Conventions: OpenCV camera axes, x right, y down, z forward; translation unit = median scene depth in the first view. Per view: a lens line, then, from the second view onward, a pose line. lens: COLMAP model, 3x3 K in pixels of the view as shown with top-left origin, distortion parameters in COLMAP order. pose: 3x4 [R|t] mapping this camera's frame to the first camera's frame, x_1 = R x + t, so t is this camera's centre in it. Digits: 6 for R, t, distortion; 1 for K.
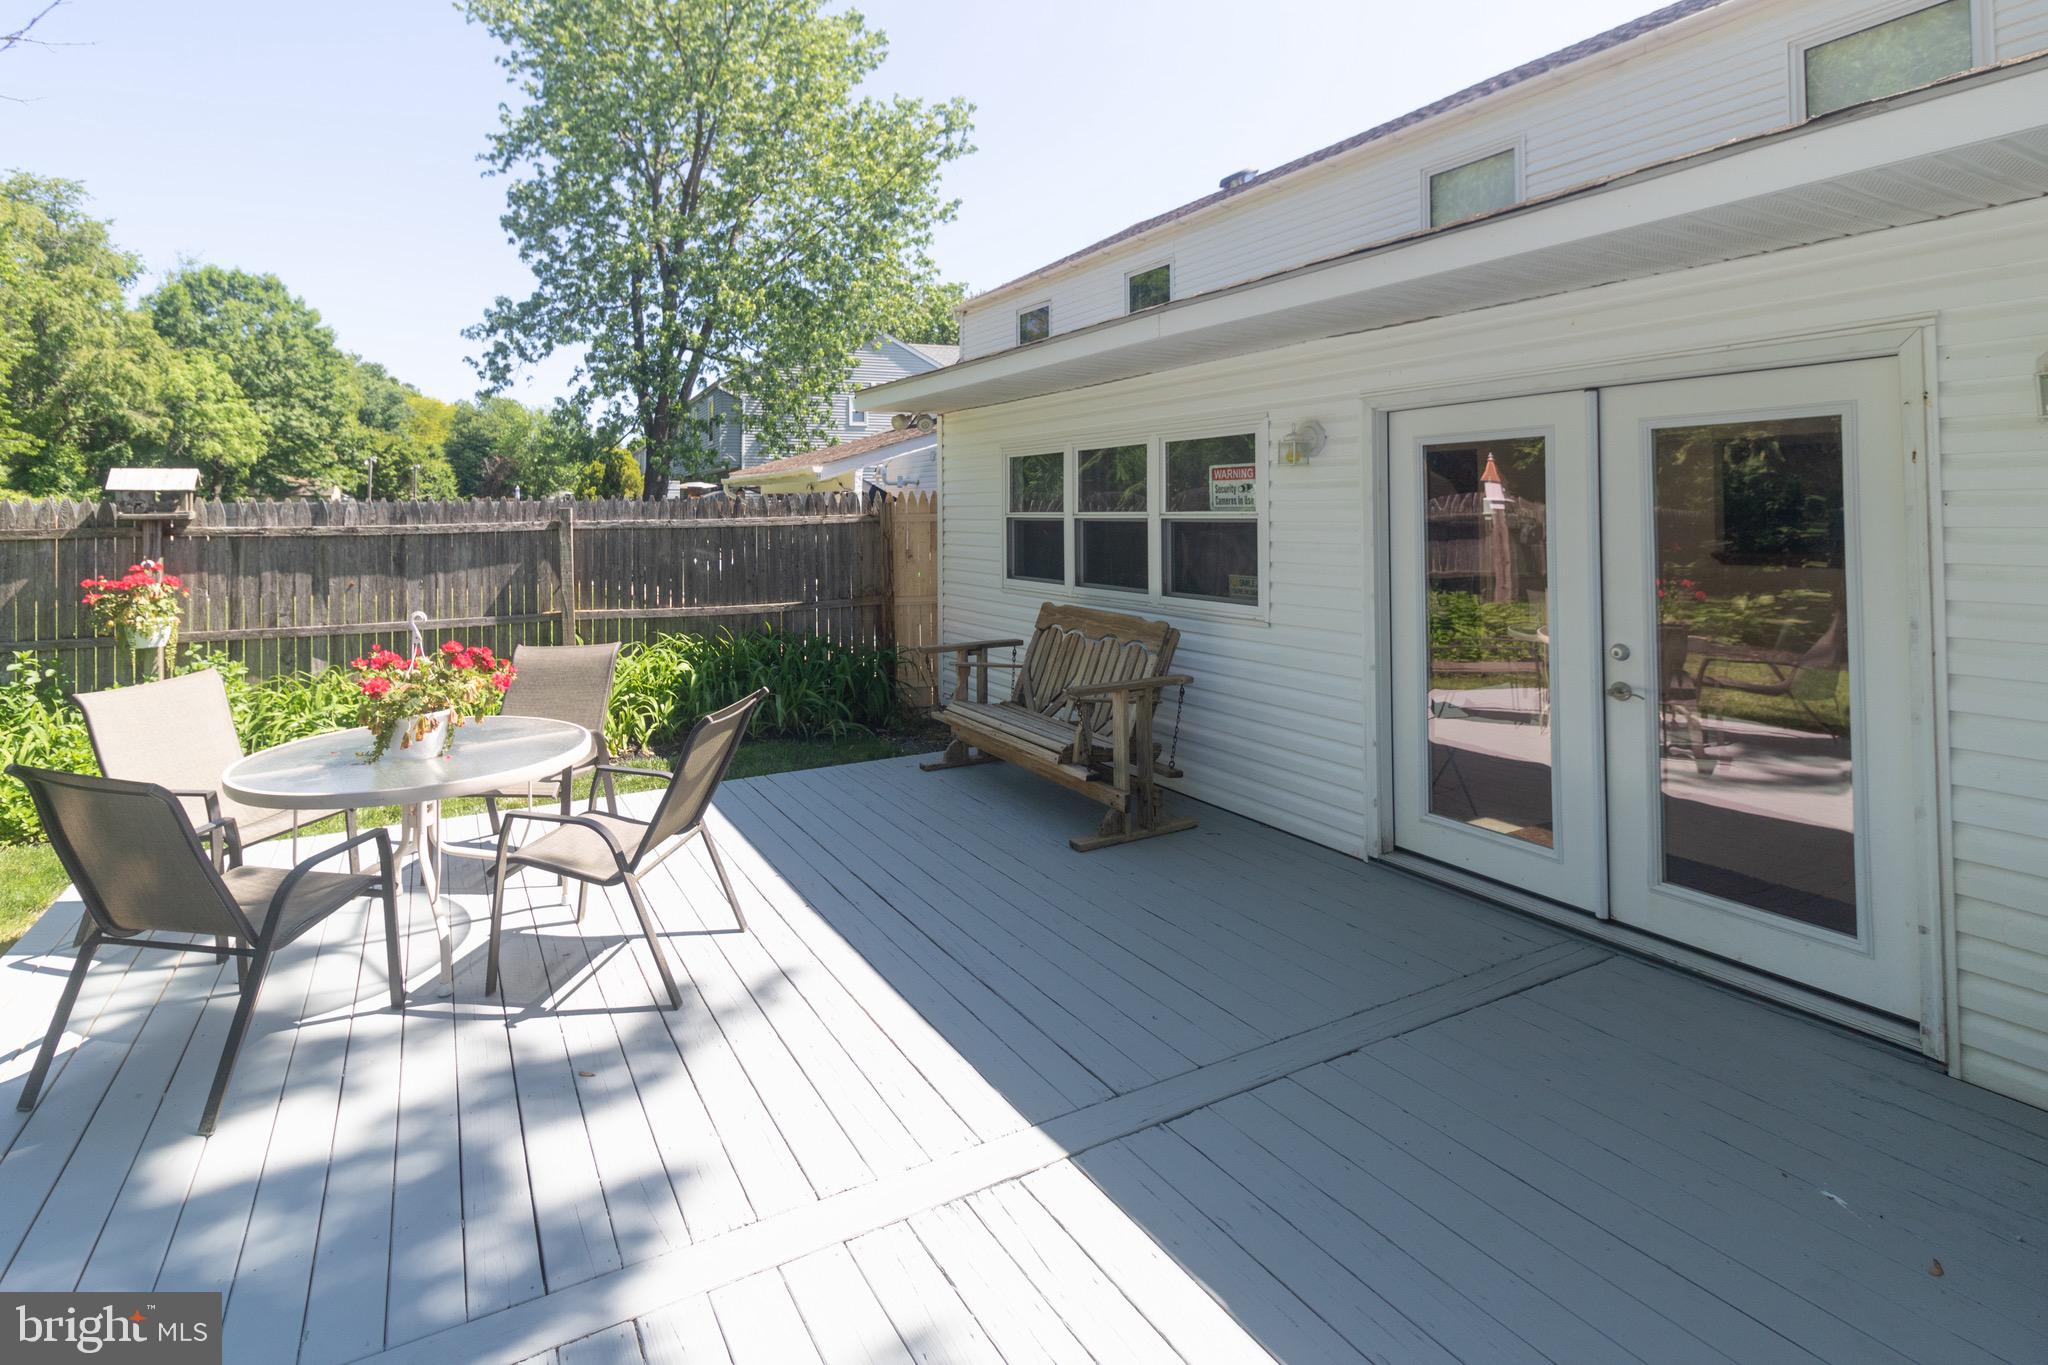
lens RADIAL K [[992.6, 0, 884.4], [0, 992.6, 507.6], [0, 0, 1]] dist [0.001199, 0.000126]
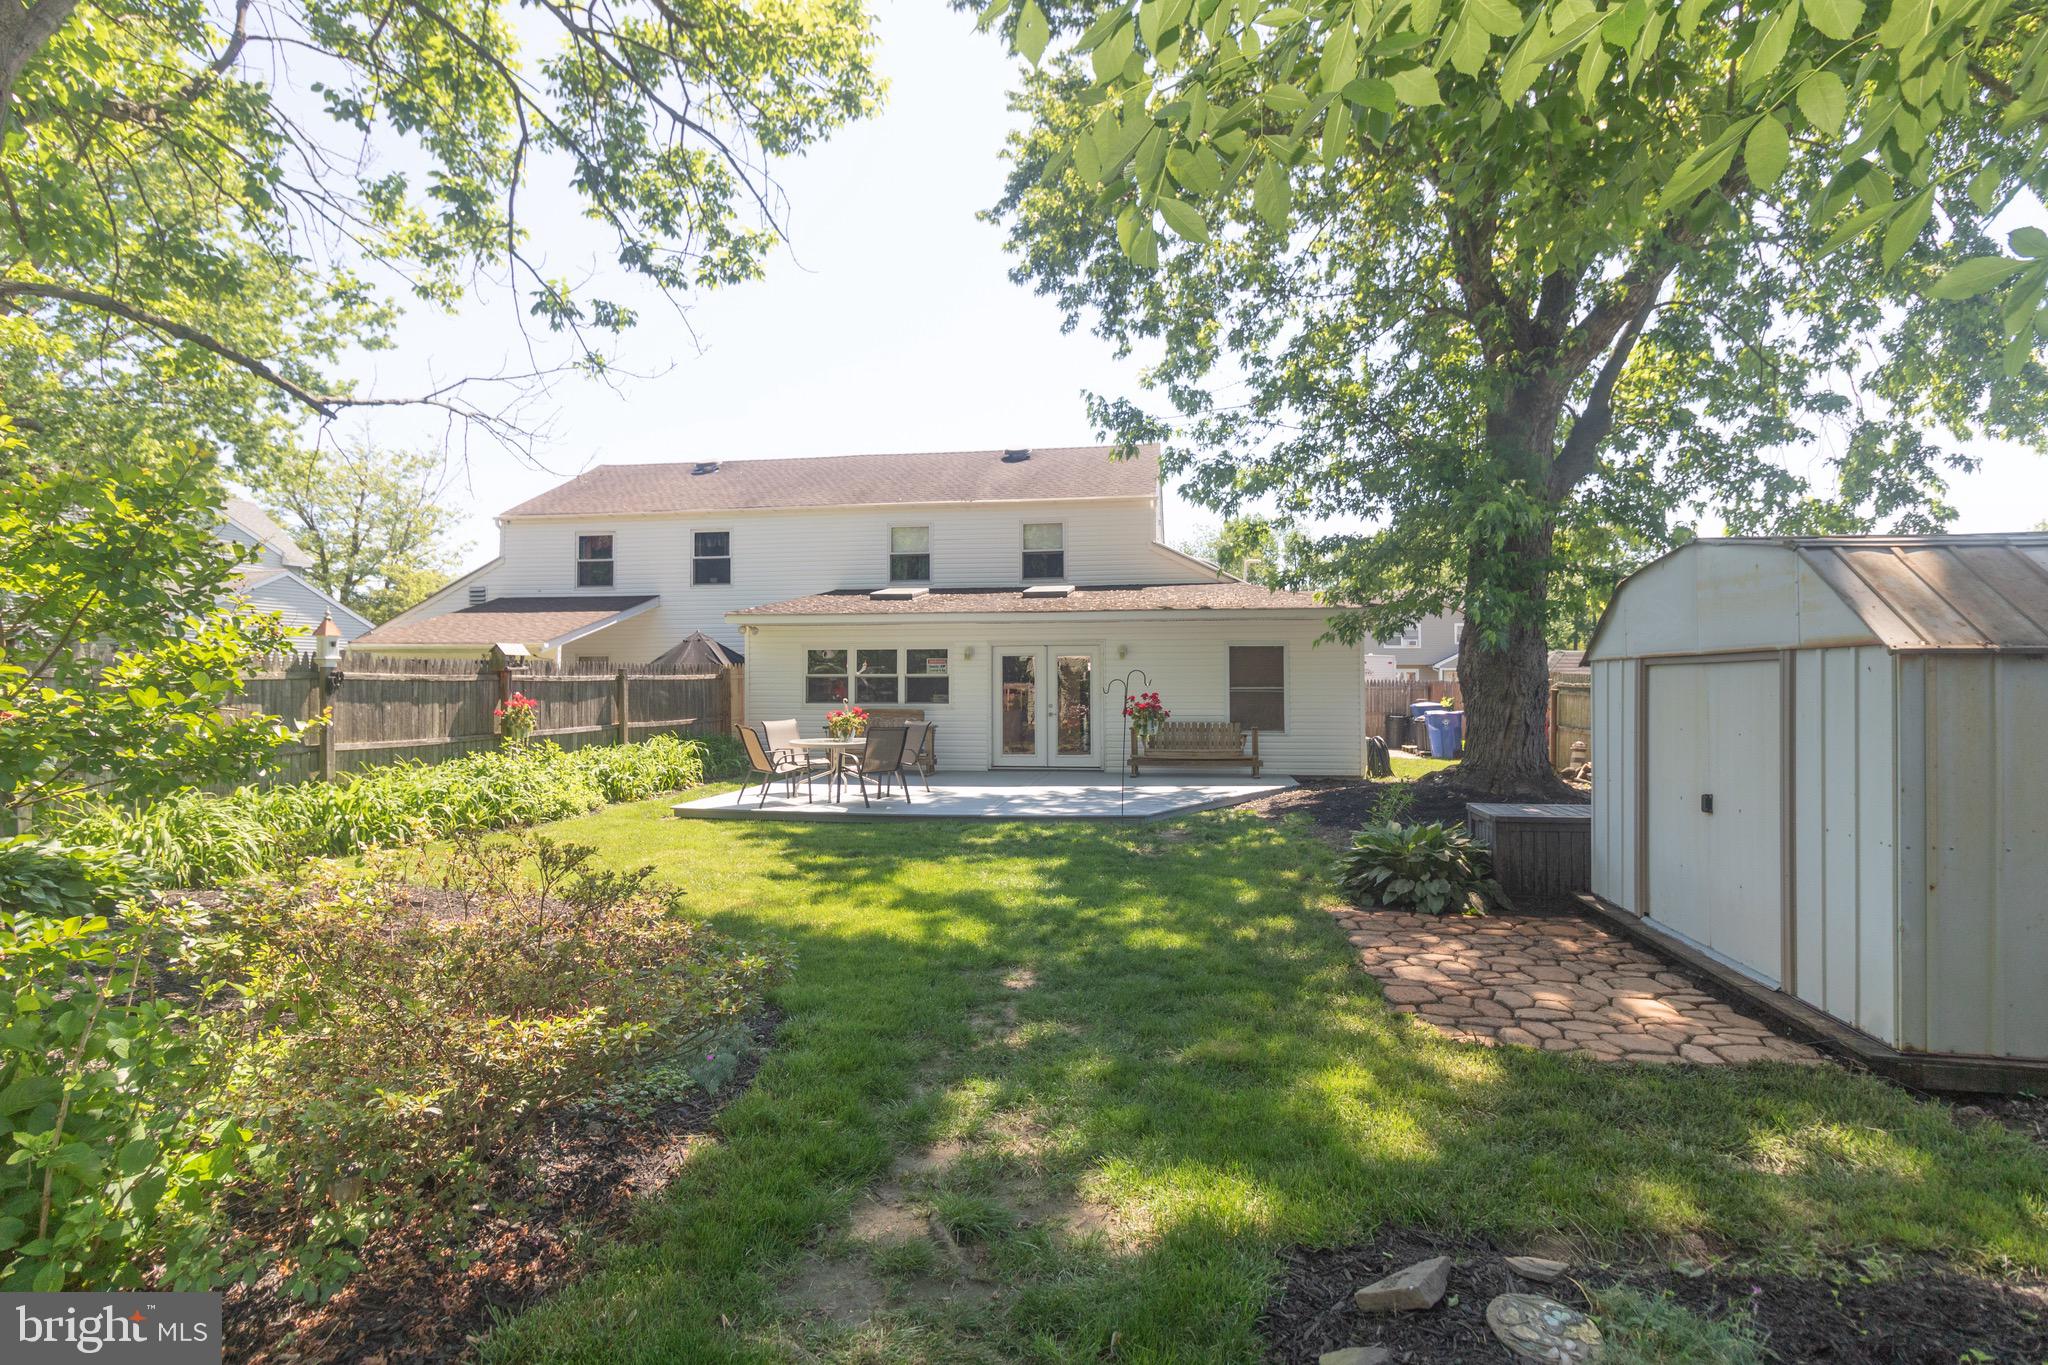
lens RADIAL K [[992.6, 0, 1017.4], [0, 992.6, 685.7], [0, 0, 1]] dist [0.001199, 0.000126]
pose [[0.594767, 0.004336, 0.803886, -1.443610], [-0.006378, 0.999979, -0.000675, 0.030412], [-0.803872, -0.004726, 0.594783, -0.746009]]
